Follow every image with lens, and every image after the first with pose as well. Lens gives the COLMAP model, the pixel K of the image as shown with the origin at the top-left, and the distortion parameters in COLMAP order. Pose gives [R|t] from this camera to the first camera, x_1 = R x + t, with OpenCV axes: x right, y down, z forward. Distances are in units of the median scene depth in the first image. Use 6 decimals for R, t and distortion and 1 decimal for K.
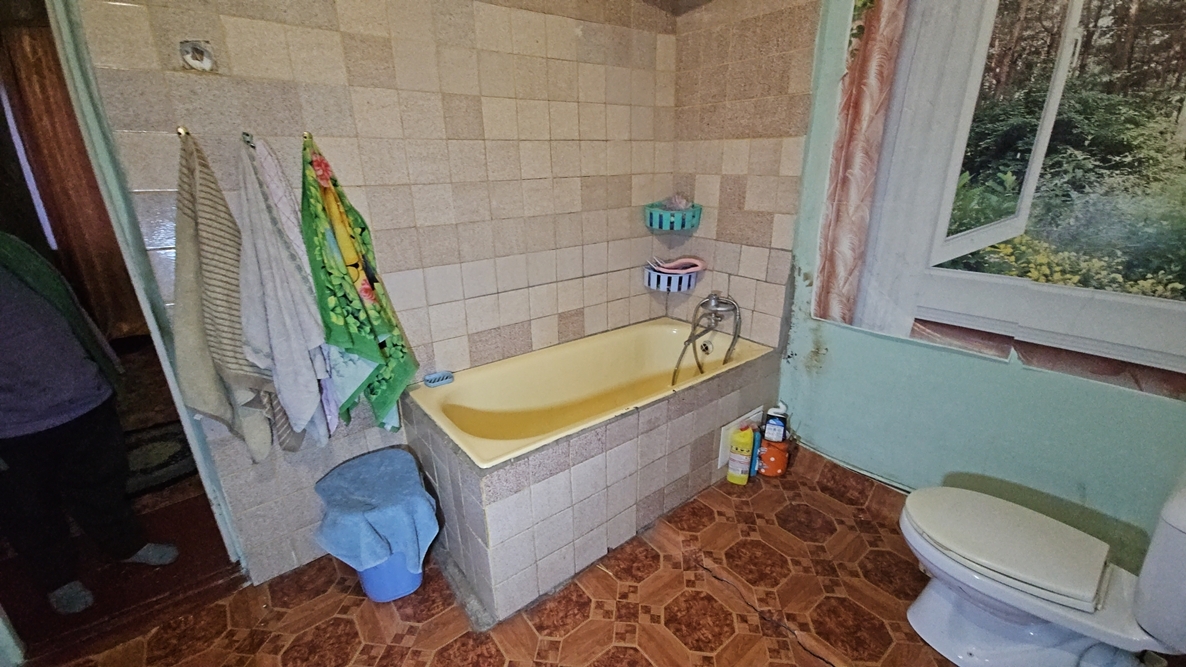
lens RADIAL K [[479.6, 0, 592.0], [0, 479.6, 337.3], [0, 0, 1]] dist [0.002700, -0.007177]
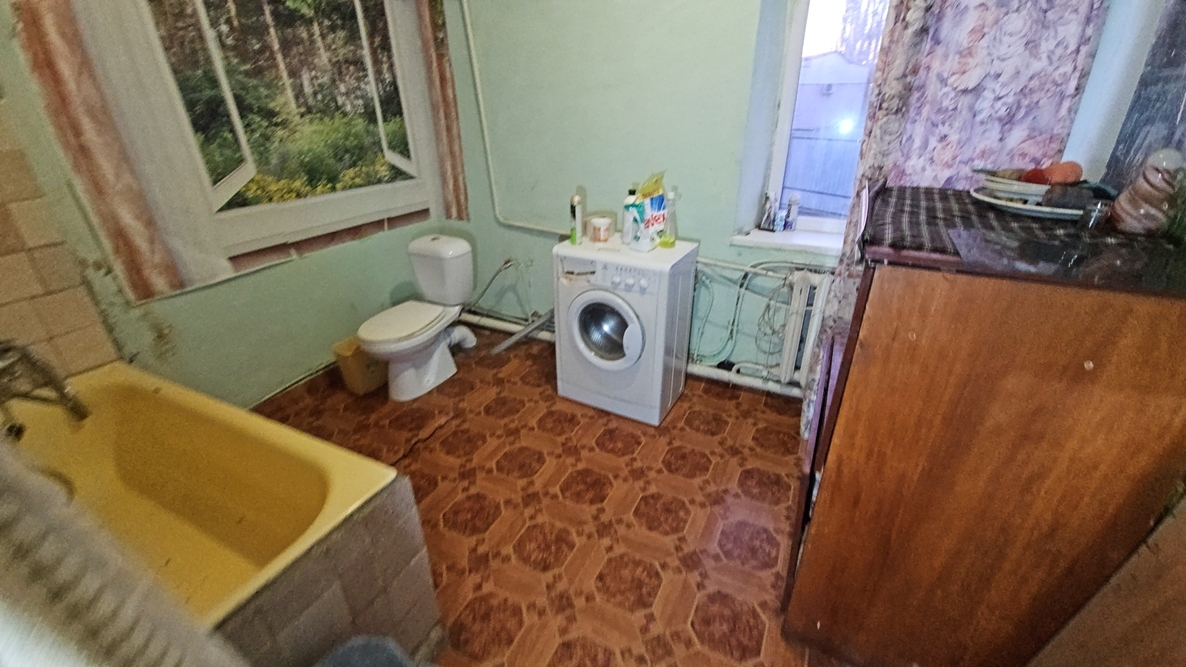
lens RADIAL K [[479.6, 0, 592.0], [0, 479.6, 337.3], [0, 0, 1]] dist [0.002700, -0.007177]
pose [[-0.414061, -0.378390, 0.827874, -0.908827], [0.321427, 0.790130, 0.521900, -0.251498], [-0.851609, 0.482199, -0.205537, 0.658605]]
